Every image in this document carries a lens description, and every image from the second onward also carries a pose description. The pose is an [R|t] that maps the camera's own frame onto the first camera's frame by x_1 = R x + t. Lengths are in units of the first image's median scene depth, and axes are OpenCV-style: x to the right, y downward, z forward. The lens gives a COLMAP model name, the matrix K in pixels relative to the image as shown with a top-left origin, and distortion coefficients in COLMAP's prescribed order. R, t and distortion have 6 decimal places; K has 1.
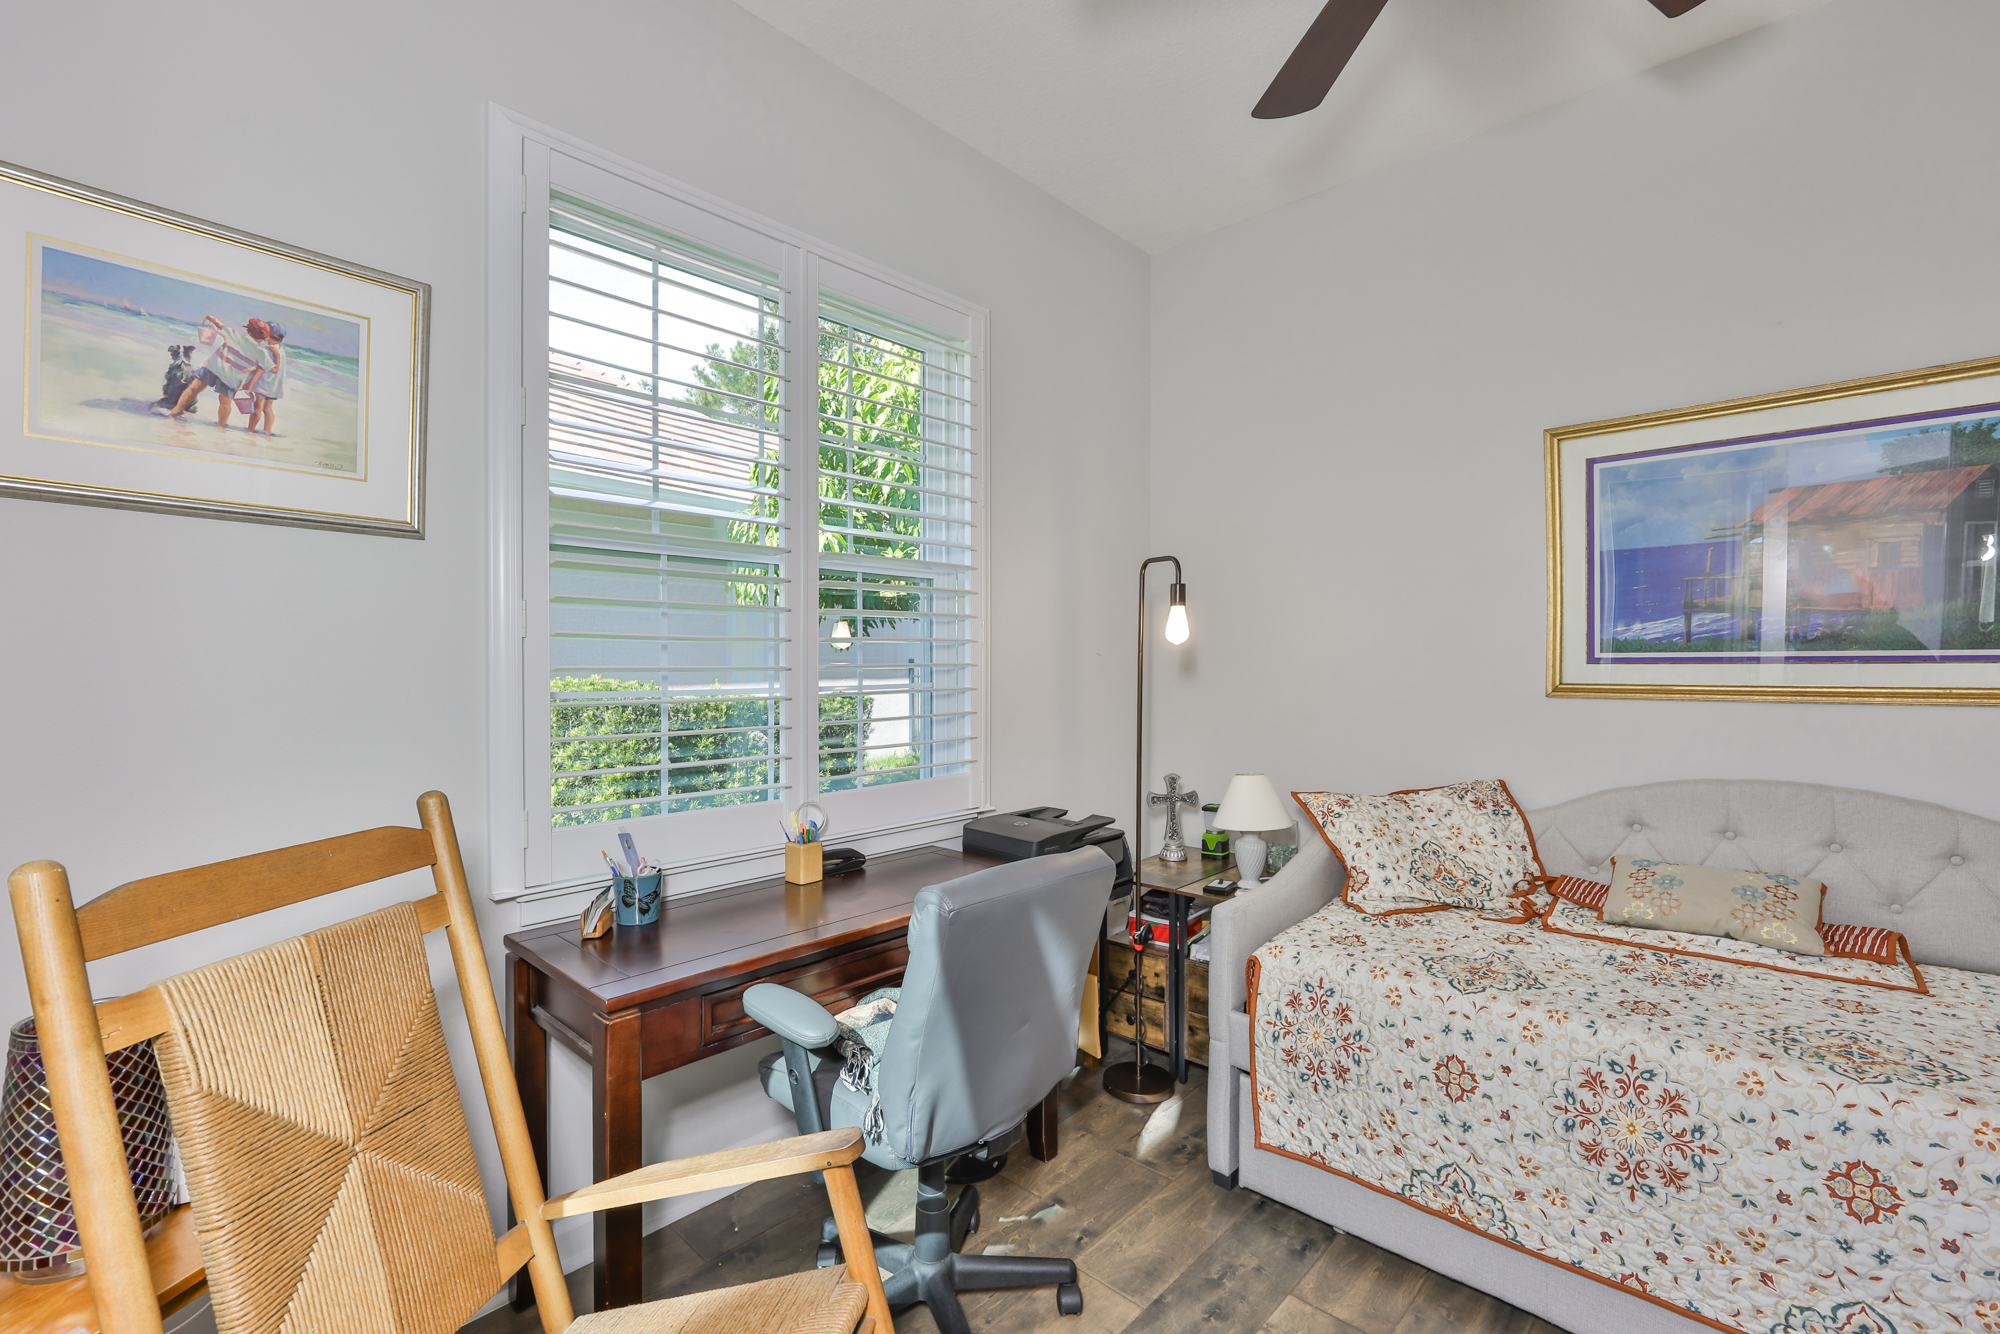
lens RADIAL K [[860.5, 0, 1017.5], [0, 860.5, 658.3], [0, 0, 1]] dist [-0.002458, 0.000096]
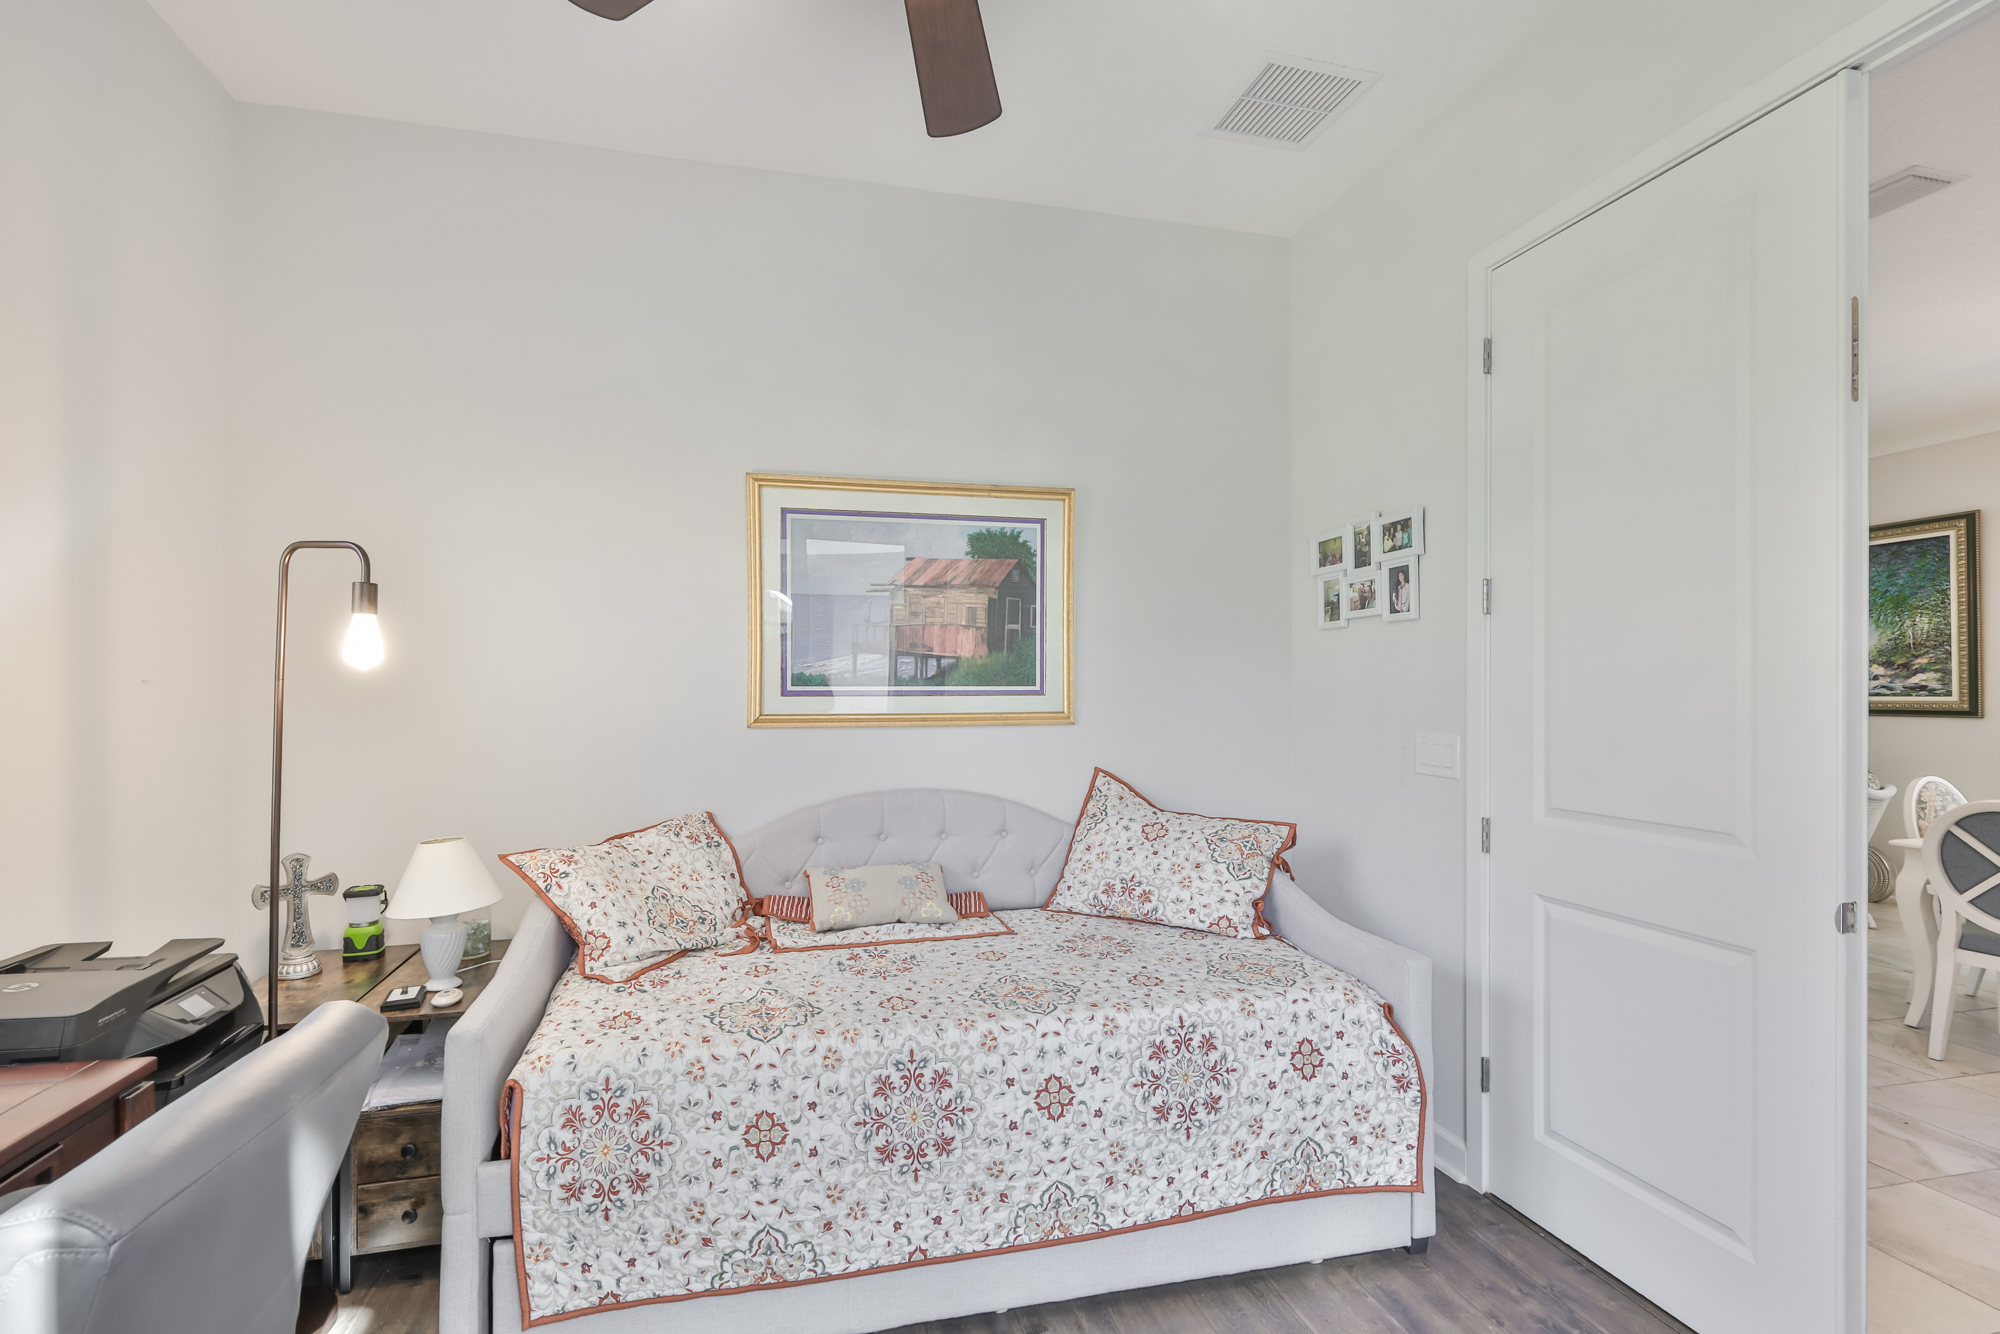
lens RADIAL K [[860.5, 0, 953.7], [0, 860.5, 691.4], [0, 0, 1]] dist [-0.002458, 0.000096]
pose [[0.578712, 0.003808, 0.815523, -0.125820], [-0.005628, 0.999984, -0.000675, -0.000310], [-0.815513, -0.004199, 0.578724, 0.248486]]
